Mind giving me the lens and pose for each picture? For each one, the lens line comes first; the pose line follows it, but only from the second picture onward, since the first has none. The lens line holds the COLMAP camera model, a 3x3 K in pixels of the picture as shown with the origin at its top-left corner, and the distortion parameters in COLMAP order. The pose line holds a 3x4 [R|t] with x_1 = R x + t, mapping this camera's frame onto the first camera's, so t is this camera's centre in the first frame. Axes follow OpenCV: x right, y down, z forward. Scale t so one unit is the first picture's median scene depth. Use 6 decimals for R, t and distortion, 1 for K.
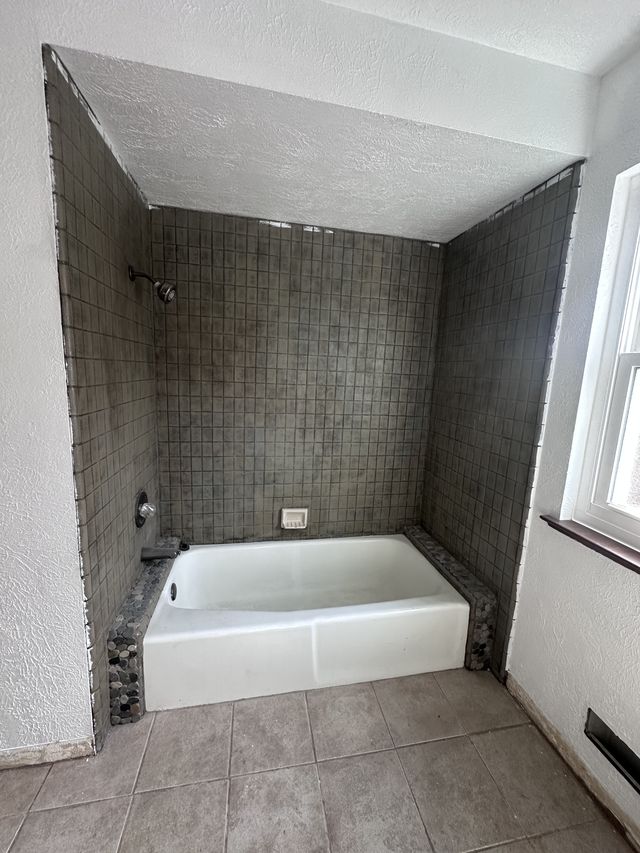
lens RADIAL K [[339.6, 0, 313.3], [0, 339.6, 423.7], [0, 0, 1]] dist [-0.001559, -0.000070]
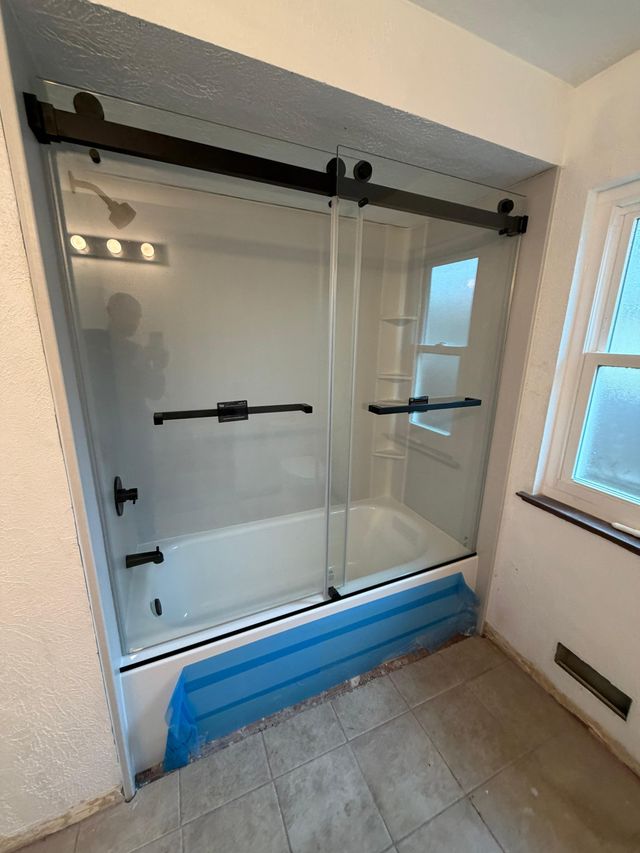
lens RADIAL K [[339.6, 0, 317.0], [0, 339.6, 423.5], [0, 0, 1]] dist [-0.001559, -0.000070]
pose [[0.974272, -0.082327, 0.209802, -0.242773], [0.062379, 0.993031, 0.099995, -0.136652], [-0.216572, -0.084336, 0.972617, 0.051132]]
